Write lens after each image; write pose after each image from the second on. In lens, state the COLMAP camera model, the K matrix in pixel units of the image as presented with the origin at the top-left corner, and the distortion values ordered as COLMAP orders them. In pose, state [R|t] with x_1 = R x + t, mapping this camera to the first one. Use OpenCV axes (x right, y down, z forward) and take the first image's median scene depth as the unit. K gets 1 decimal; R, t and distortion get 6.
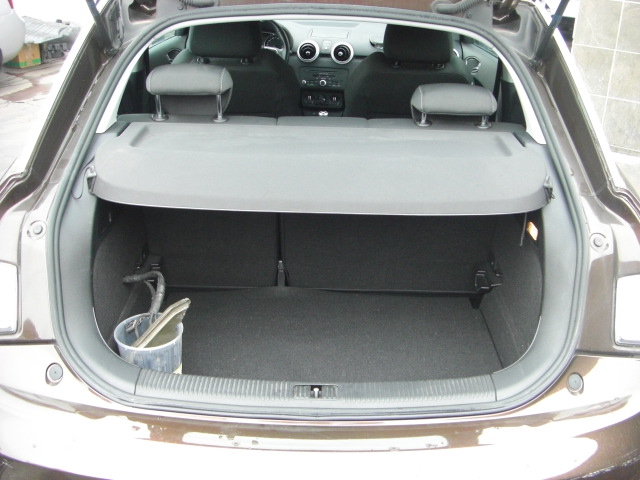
lens RADIAL K [[718.1, 0, 320.0], [0, 718.1, 240.0], [0, 0, 1]] dist [-0.177772, 0.124257]
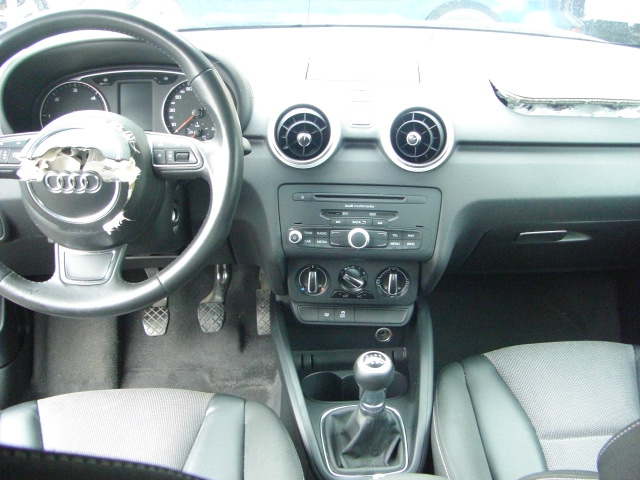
lens RADIAL K [[718.1, 0, 320.0], [0, 718.1, 240.0], [0, 0, 1]] dist [-0.177772, 0.124257]
pose [[0.997240, -0.046841, 0.057600, -0.029658], [0.047399, 0.998841, -0.008360, -0.218701], [-0.057142, 0.011067, 0.998305, 0.701131]]
